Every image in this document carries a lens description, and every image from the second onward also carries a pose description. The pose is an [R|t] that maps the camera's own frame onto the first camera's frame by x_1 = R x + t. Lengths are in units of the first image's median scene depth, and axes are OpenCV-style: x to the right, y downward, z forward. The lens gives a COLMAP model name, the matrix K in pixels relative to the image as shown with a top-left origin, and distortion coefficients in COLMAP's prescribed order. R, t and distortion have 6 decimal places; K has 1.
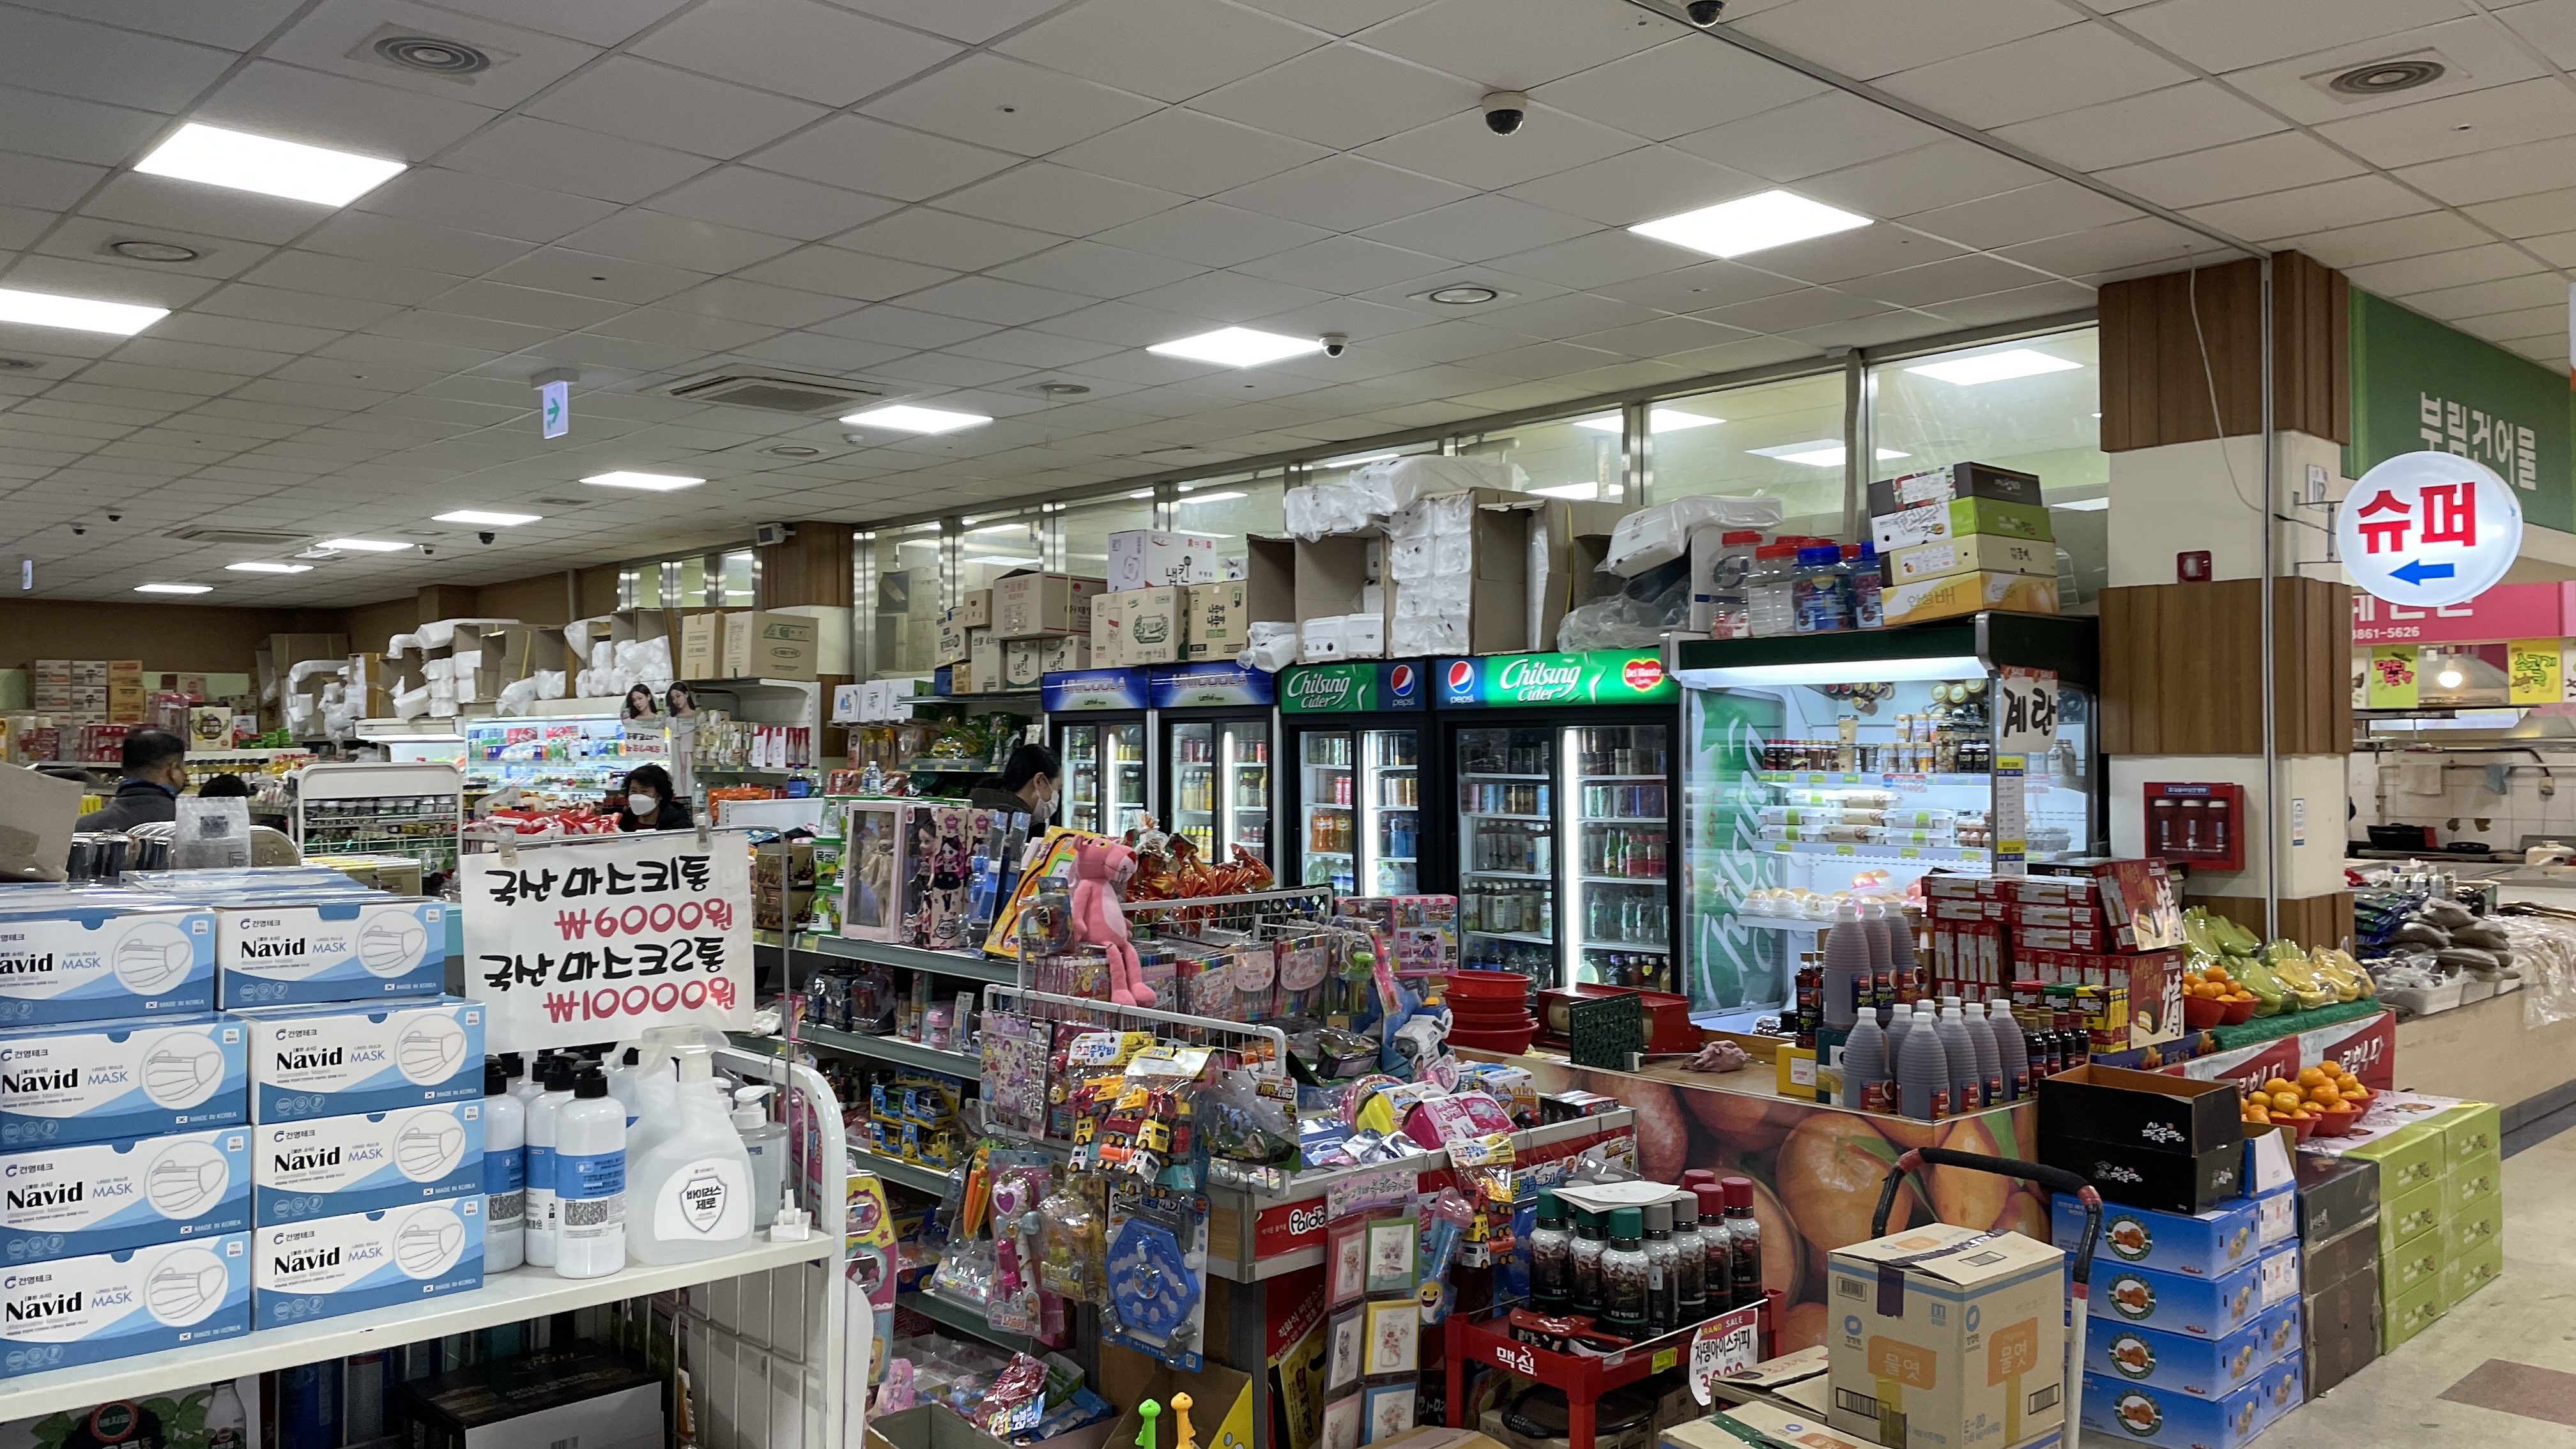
lens RADIAL K [[1945.8, 0, 1271.6], [0, 1945.8, 719.4], [0, 0, 1]] dist [0.042700, -0.051069]
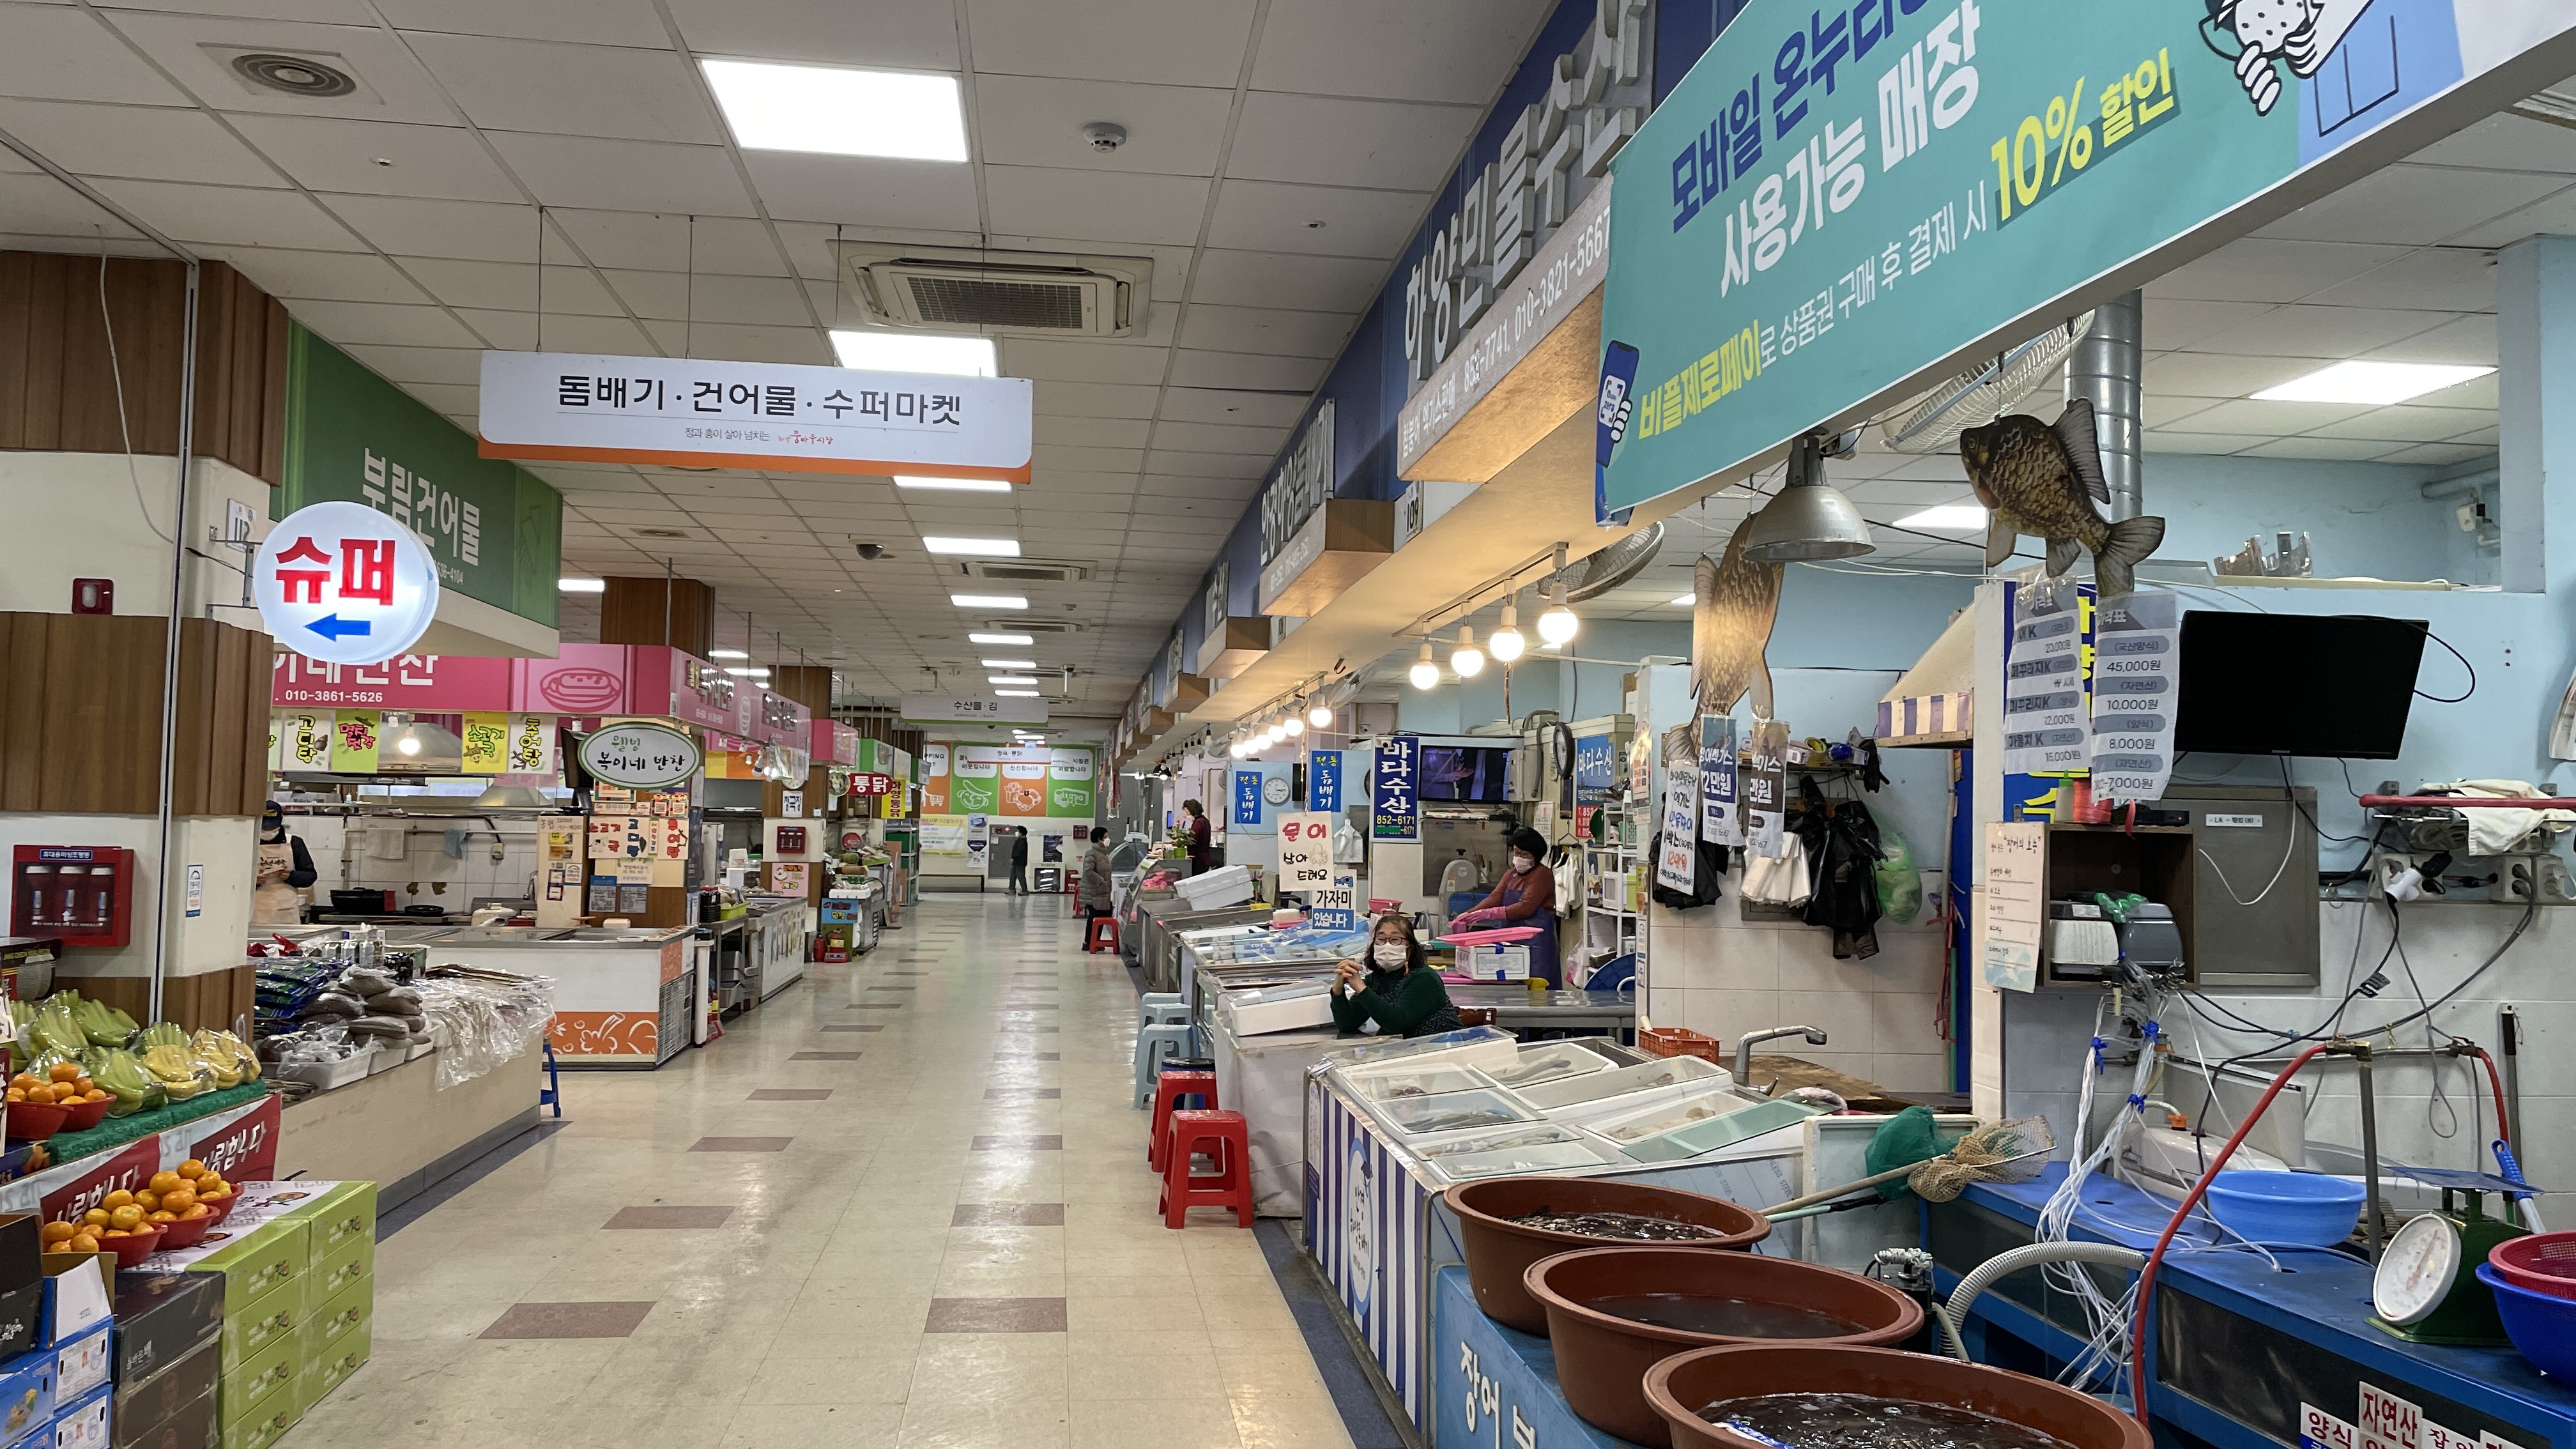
lens RADIAL K [[1945.8, 0, 1290.2], [0, 1945.8, 717.4], [0, 0, 1]] dist [0.042700, -0.051069]
pose [[0.583832, 0.062424, 0.809471, 0.082692], [-0.035469, 0.998049, -0.051384, 0.001303], [-0.811100, 0.001288, 0.584907, 0.062868]]
